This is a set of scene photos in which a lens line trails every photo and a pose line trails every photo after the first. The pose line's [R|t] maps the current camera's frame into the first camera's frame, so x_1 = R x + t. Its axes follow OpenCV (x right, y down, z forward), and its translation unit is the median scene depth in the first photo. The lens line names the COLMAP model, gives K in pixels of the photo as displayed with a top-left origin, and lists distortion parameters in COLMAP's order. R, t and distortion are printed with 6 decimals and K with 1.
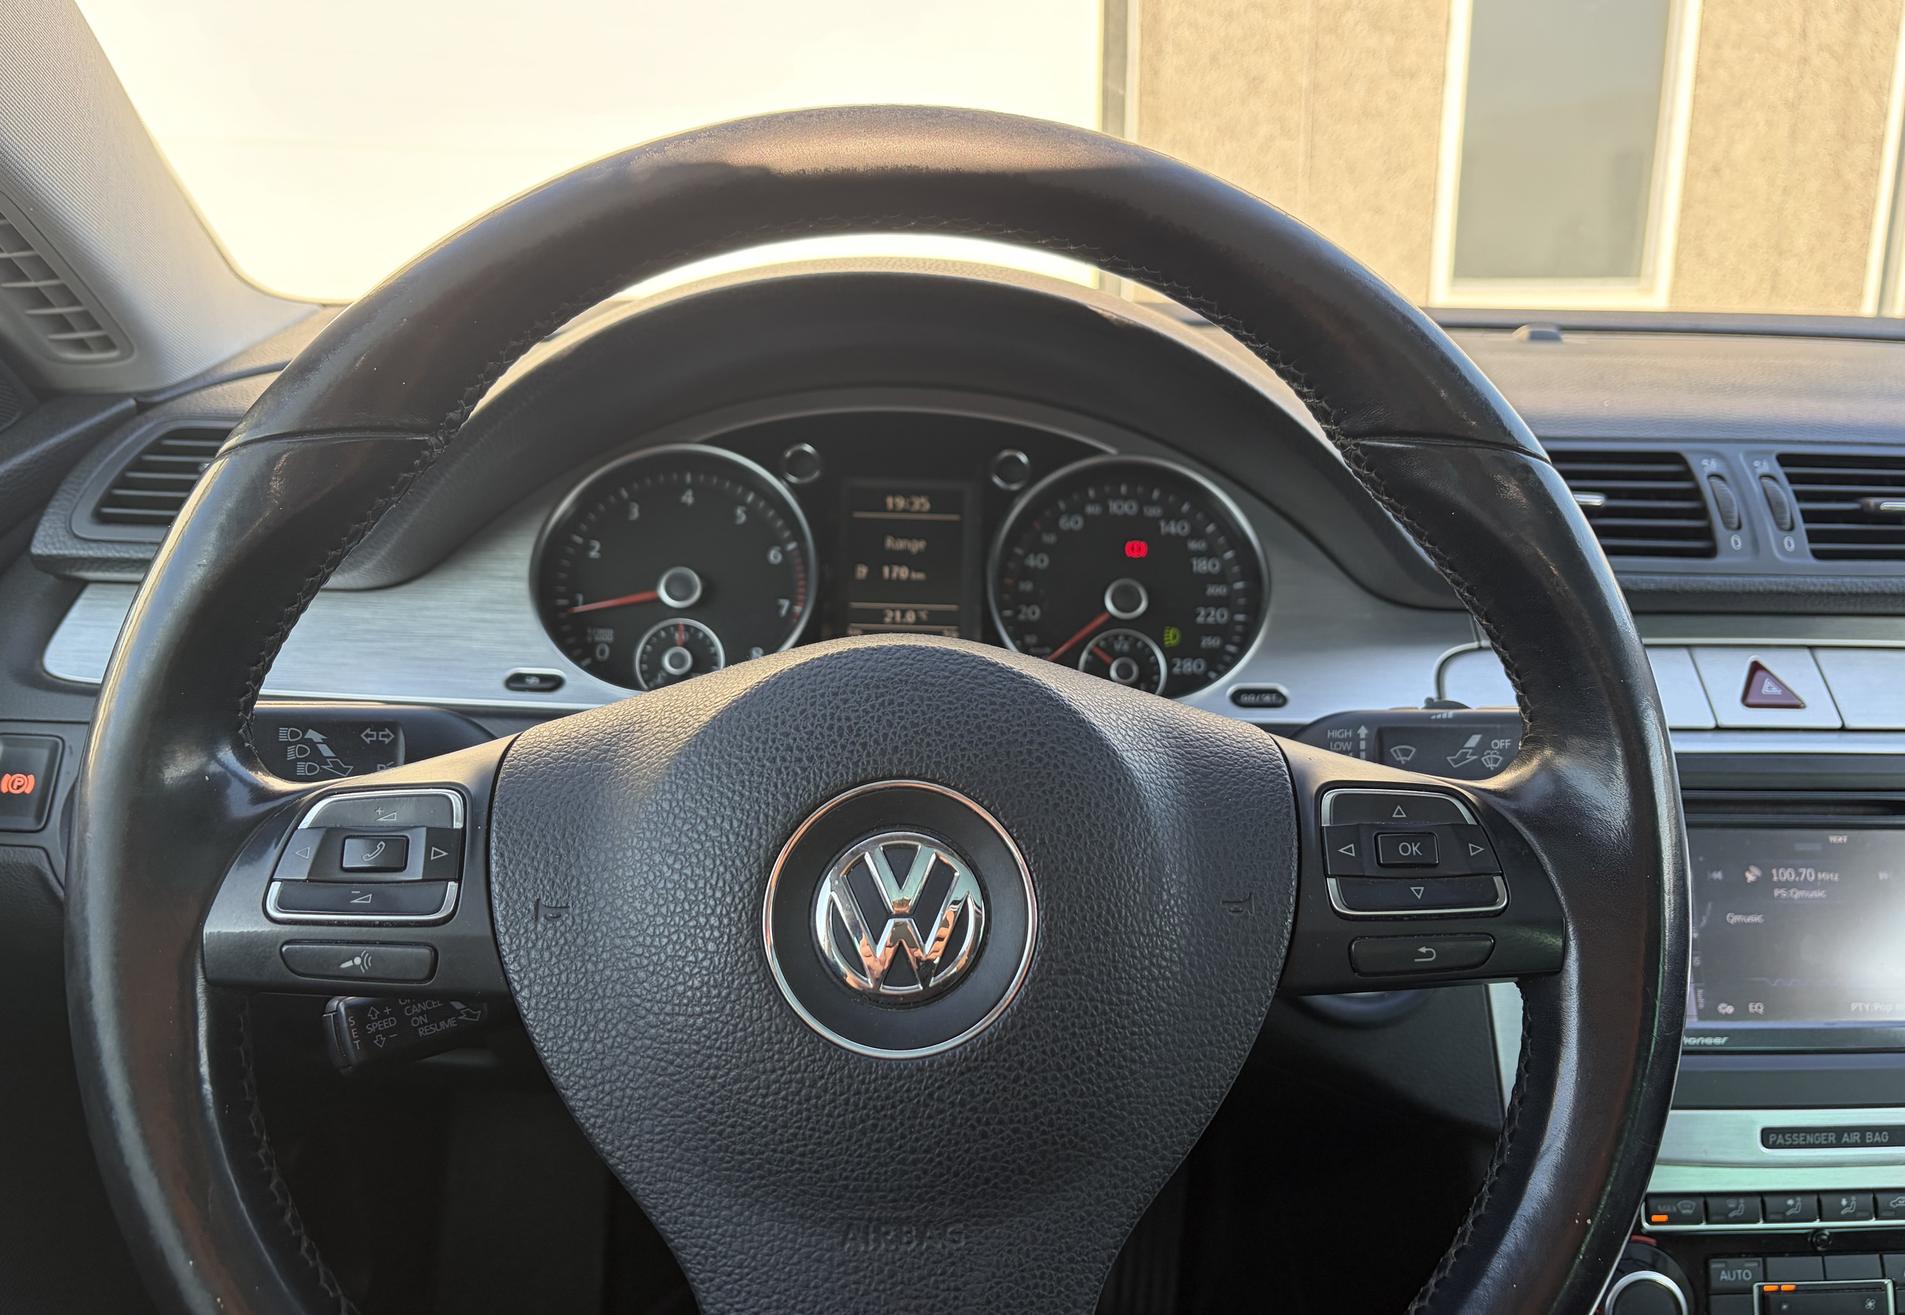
lens RADIAL K [[1490.9, 0, 1020.7], [0, 1490.9, 751.7], [0, 0, 1]] dist [-0.094790, -0.021053]
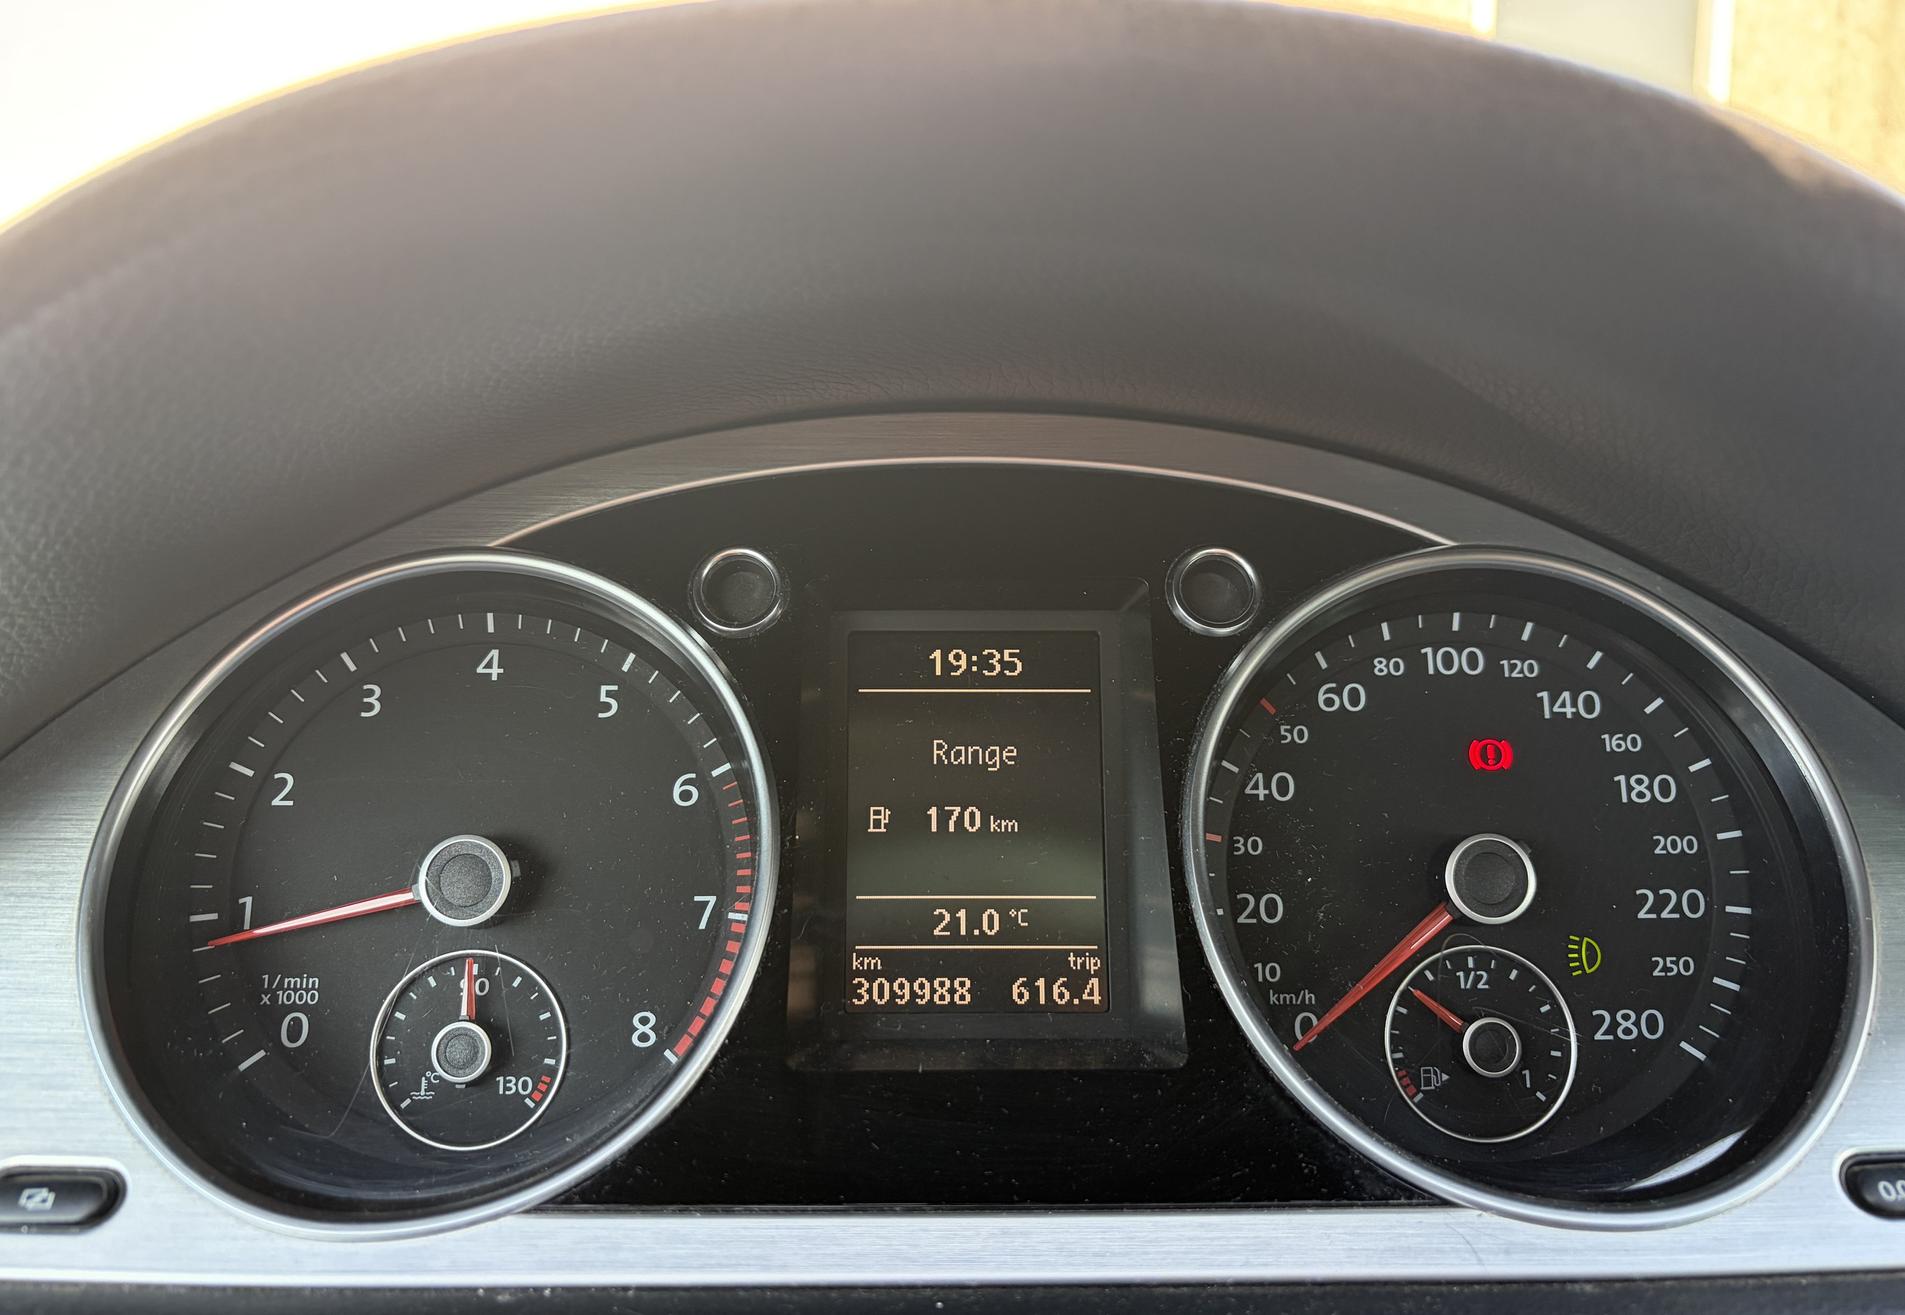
lens RADIAL K [[1490.9, 0, 947.0], [0, 1490.9, 667.8], [0, 0, 1]] dist [-0.094790, -0.021053]
pose [[0.998685, -0.023936, -0.045329, -0.065357], [0.020488, 0.996969, -0.075059, -0.133461], [0.046988, 0.074032, 0.996148, 0.553750]]
